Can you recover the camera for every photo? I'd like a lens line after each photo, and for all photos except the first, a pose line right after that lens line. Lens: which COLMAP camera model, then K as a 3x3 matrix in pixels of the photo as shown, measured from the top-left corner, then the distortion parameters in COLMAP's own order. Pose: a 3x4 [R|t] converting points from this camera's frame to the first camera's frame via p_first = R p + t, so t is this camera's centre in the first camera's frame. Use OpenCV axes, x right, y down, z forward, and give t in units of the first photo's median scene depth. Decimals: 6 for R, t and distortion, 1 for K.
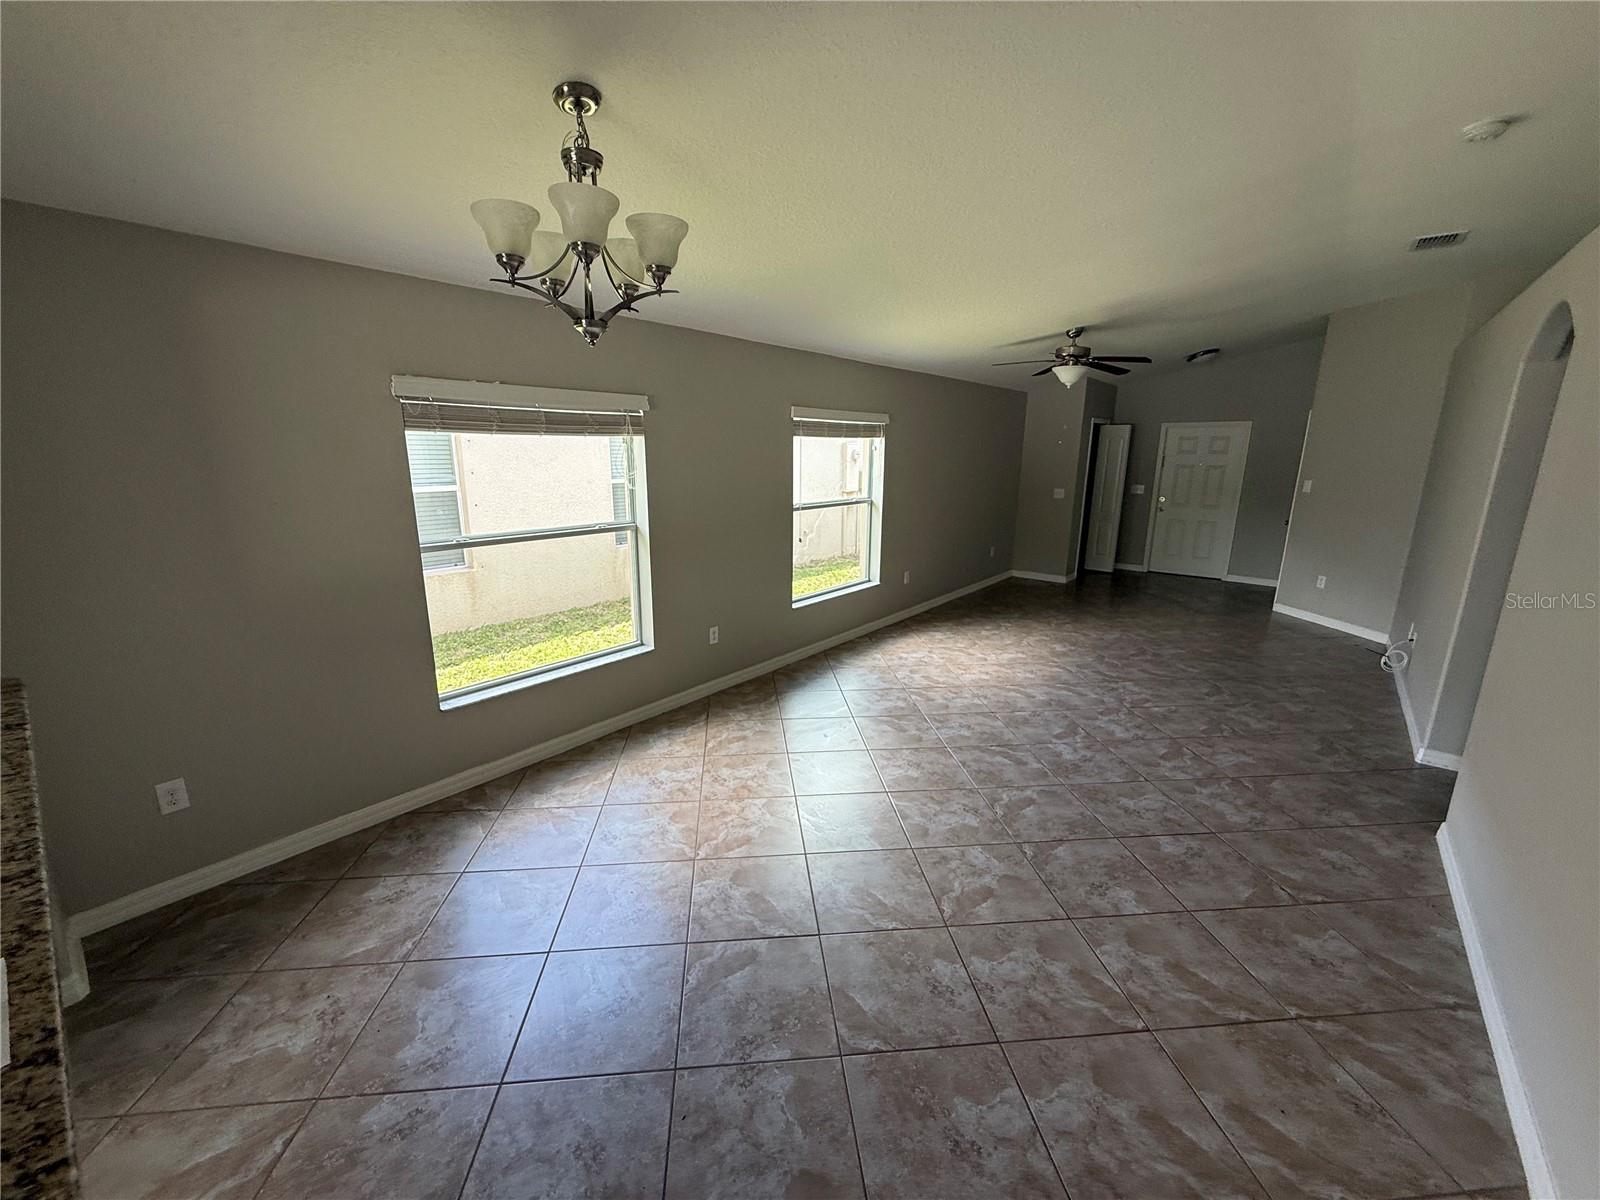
lens RADIAL K [[635.6, 0, 794.7], [0, 635.6, 598.7], [0, 0, 1]] dist [-0.000535, 0.000310]
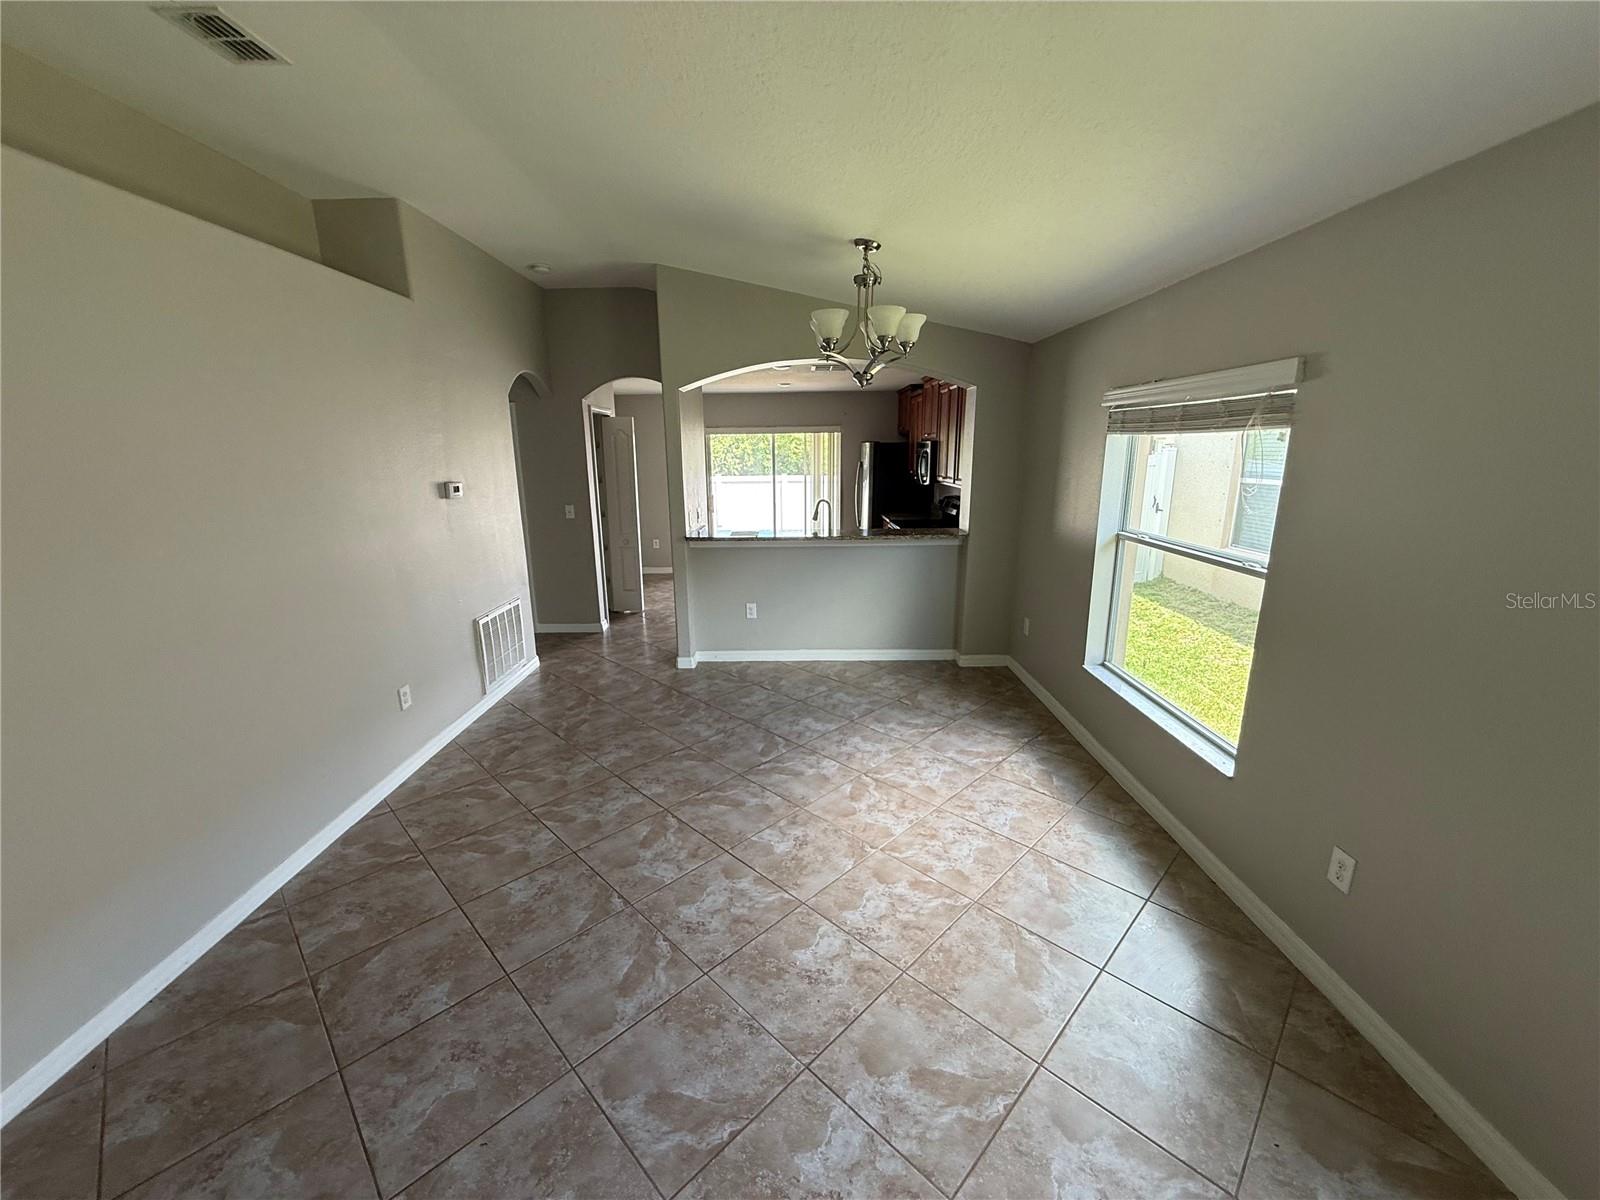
lens RADIAL K [[635.6, 0, 803.1], [0, 635.6, 601.3], [0, 0, 1]] dist [-0.000535, 0.000310]
pose [[-0.762058, 0.155426, -0.628579, 0.678764], [-0.143540, 0.906060, 0.398059, -0.390321], [0.631399, 0.393570, -0.668160, 1.631129]]
